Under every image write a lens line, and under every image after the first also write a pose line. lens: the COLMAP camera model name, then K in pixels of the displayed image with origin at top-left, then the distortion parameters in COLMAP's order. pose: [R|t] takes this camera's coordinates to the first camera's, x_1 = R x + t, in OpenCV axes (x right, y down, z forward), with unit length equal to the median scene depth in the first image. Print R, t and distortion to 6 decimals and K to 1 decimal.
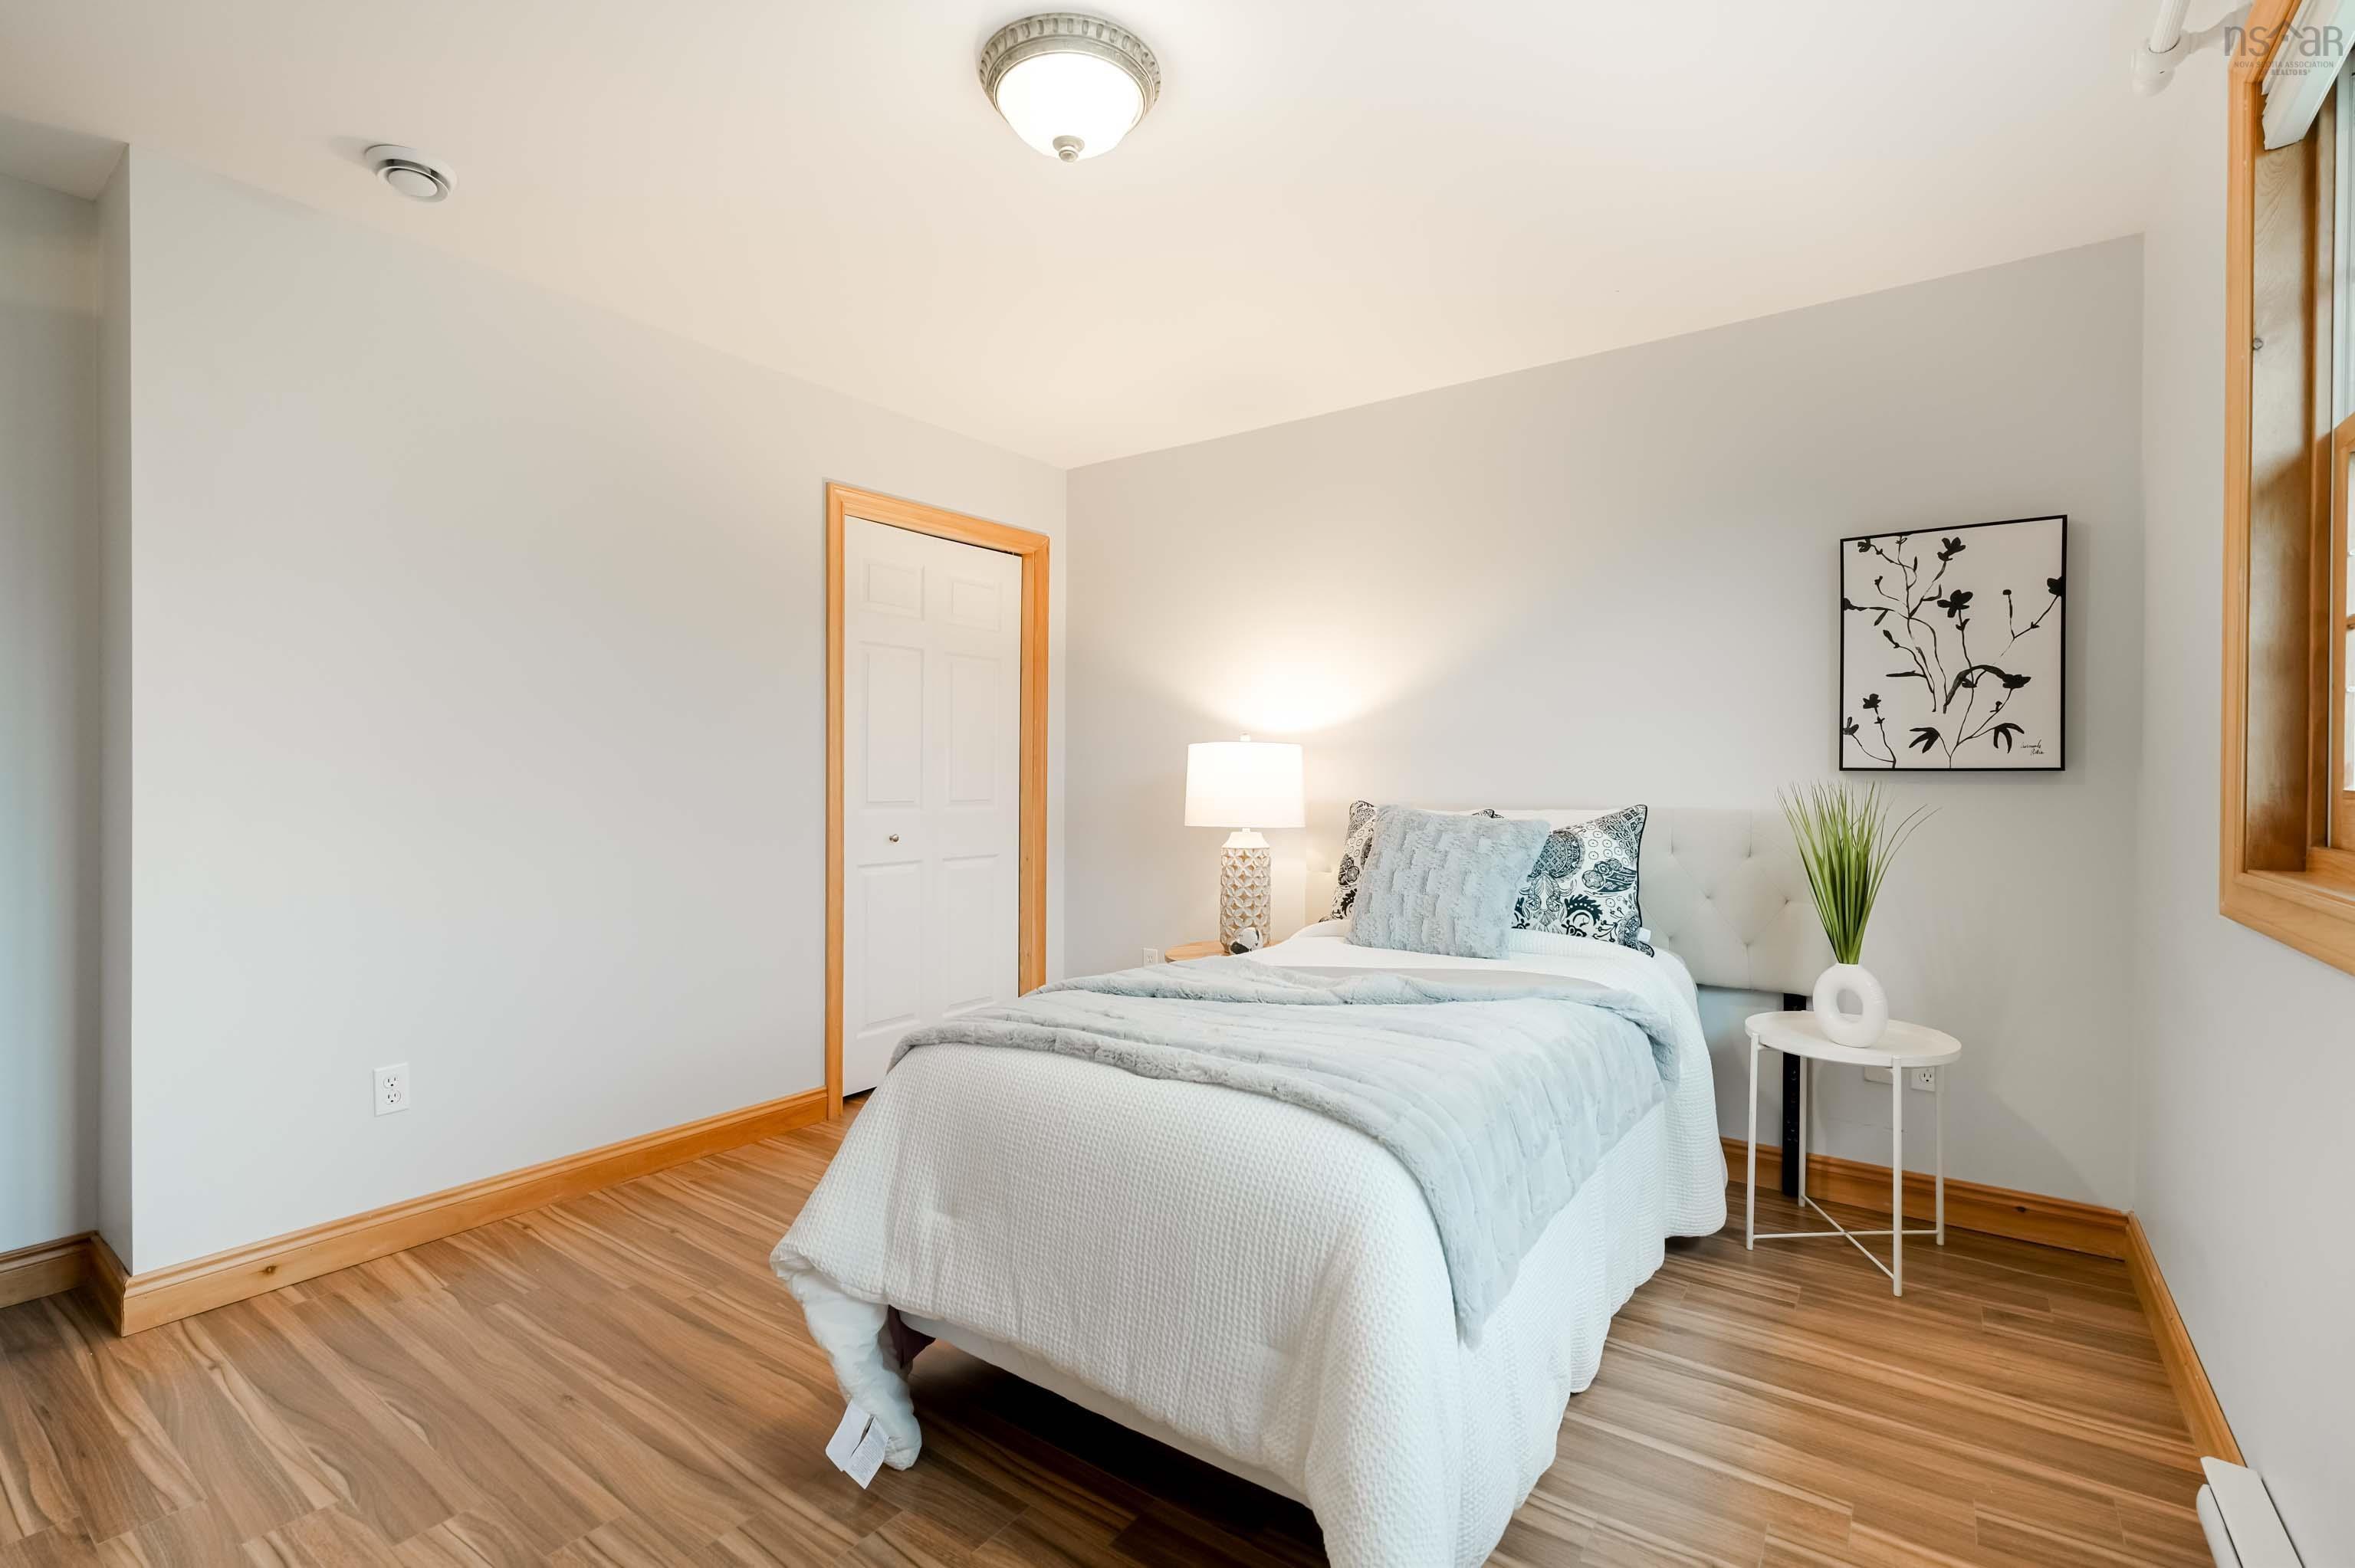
lens RADIAL K [[1046.6, 0, 1187.7], [0, 1046.6, 782.9], [0, 0, 1]] dist [-0.000829, -0.000161]
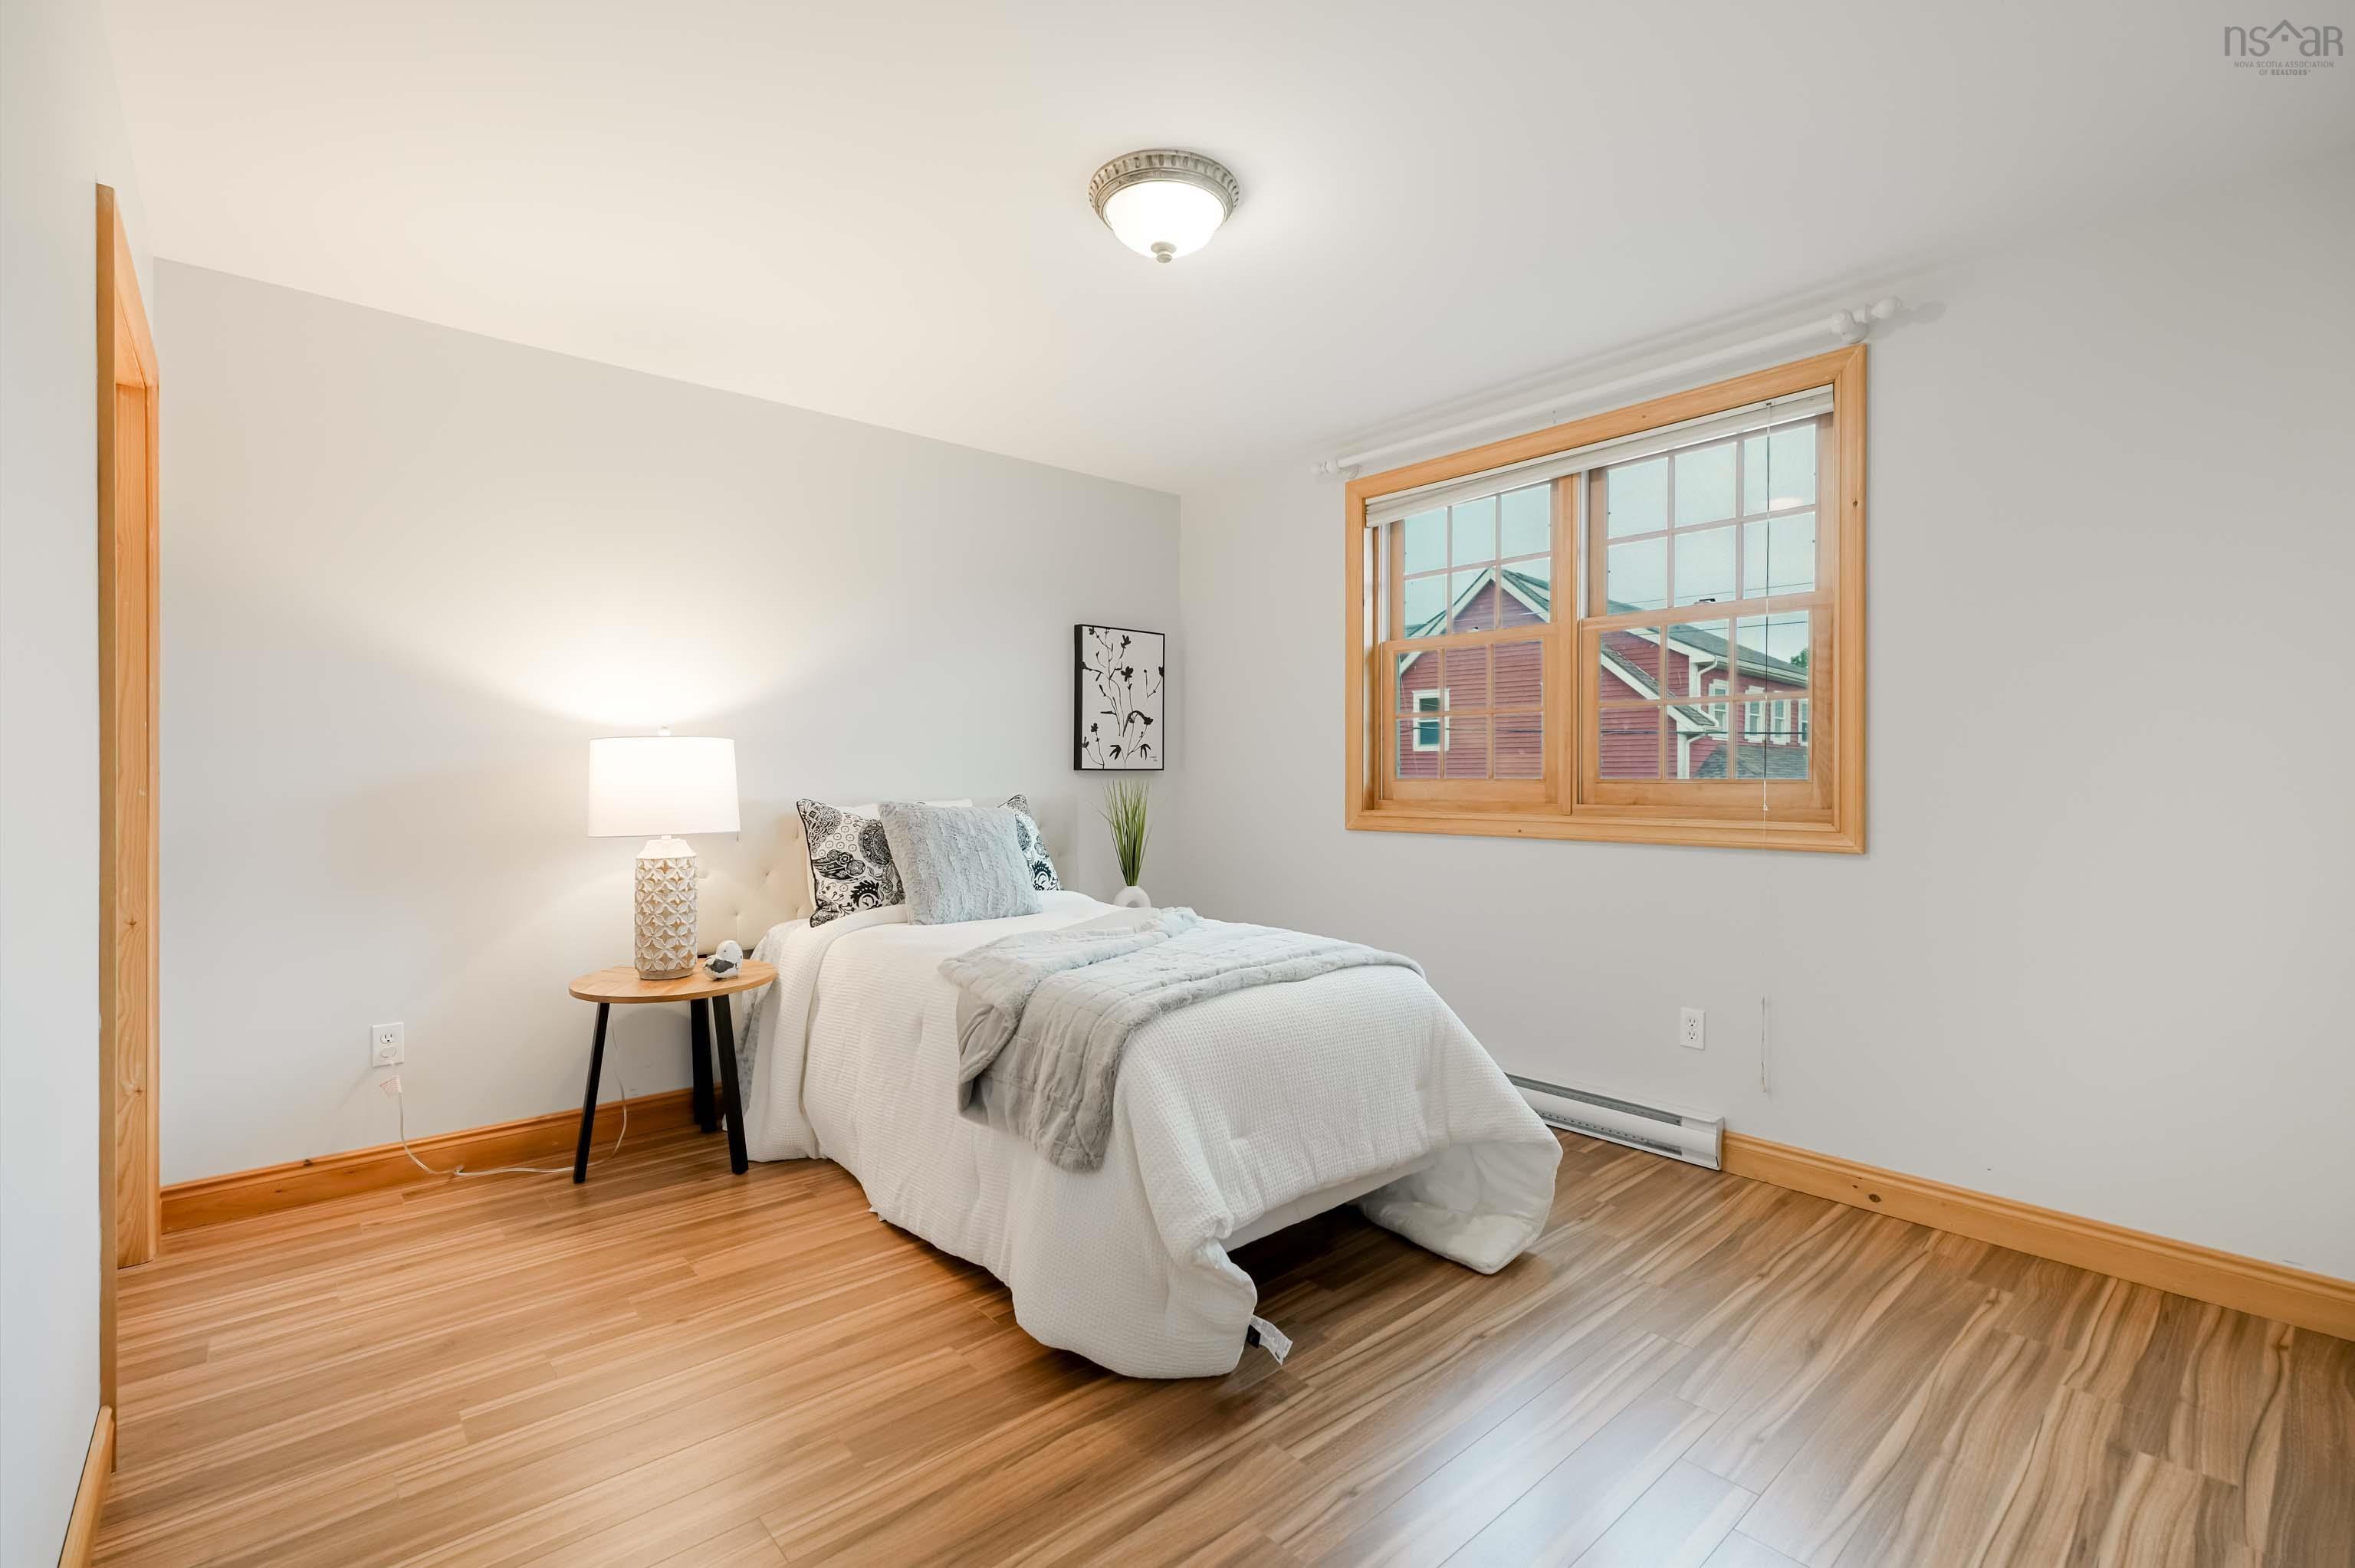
lens RADIAL K [[1046.6, 0, 1187.7], [0, 1046.6, 782.9], [0, 0, 1]] dist [-0.000829, -0.000161]
pose [[0.221608, -0.011598, 0.975067, -0.934222], [0.007662, 0.999919, 0.010152, -0.007478], [-0.975106, 0.005221, 0.221679, 0.517683]]
